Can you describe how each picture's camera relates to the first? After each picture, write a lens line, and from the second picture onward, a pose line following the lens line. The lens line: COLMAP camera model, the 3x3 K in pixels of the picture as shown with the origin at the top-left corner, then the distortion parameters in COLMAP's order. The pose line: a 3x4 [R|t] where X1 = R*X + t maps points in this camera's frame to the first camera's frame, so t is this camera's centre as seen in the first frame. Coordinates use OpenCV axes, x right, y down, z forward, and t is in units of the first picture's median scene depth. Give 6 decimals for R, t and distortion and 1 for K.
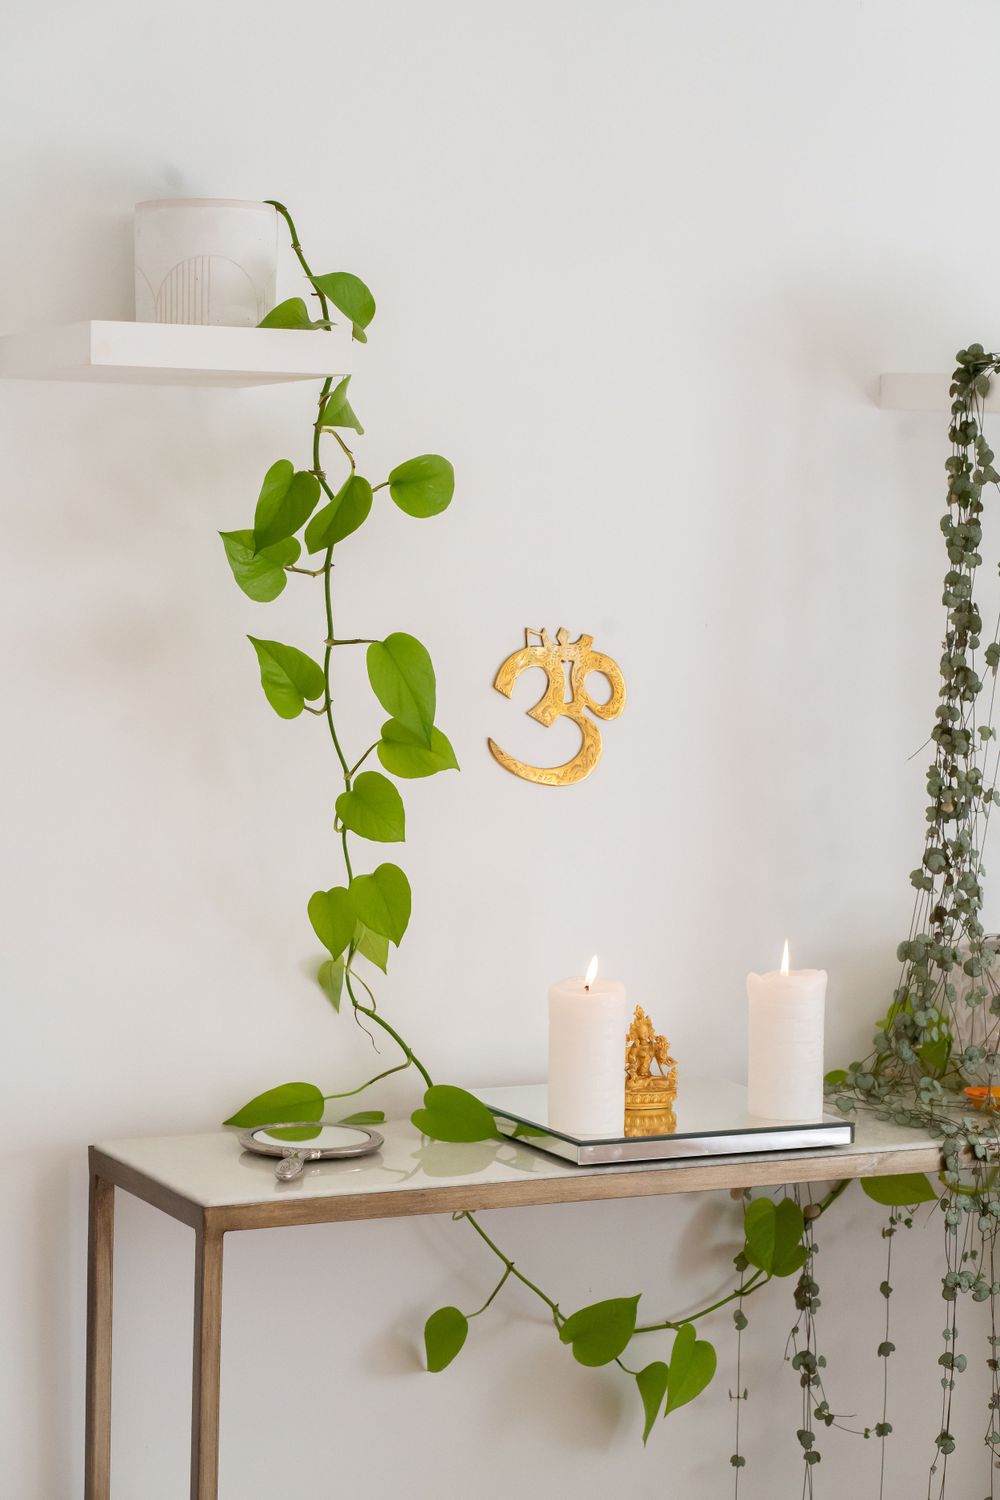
lens RADIAL K [[3681.5, 0, 494.4], [0, 3681.5, 750.9], [0, 0, 1]] dist [0.003299, 0.000000]
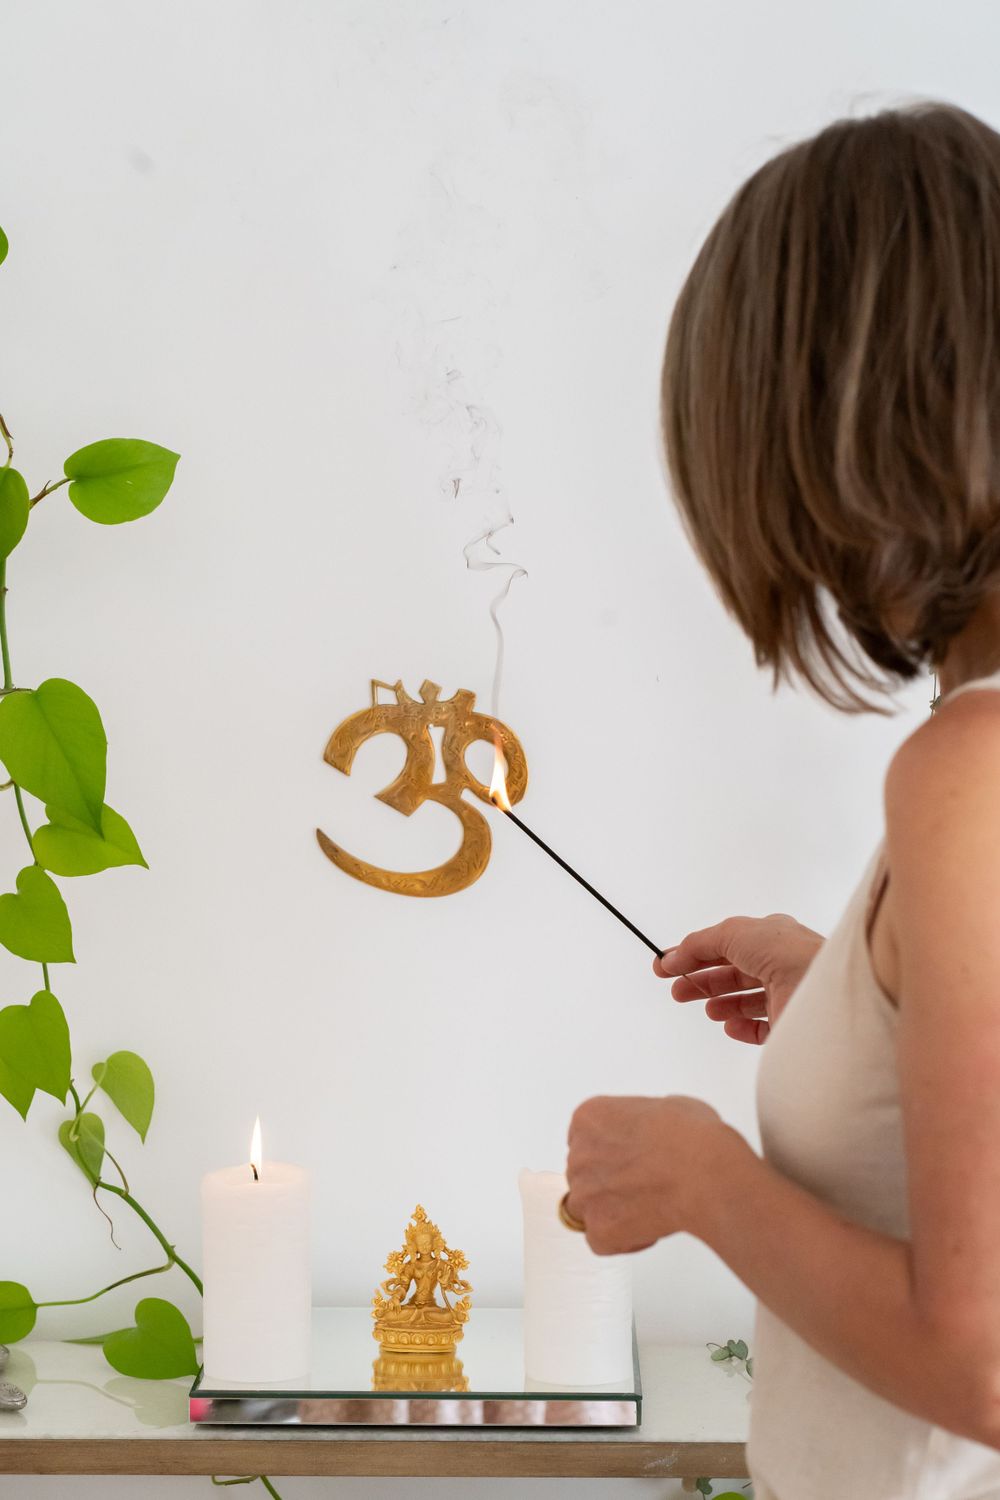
lens RADIAL K [[3681.5, 0, 507.0], [0, 3681.5, 756.7], [0, 0, 1]] dist [0.003299, 0.000000]
pose [[0.896404, 0.005570, -0.443203, 0.365333], [-0.024884, 0.998976, -0.037775, 0.008895], [0.442539, 0.044890, 0.895625, 0.361898]]
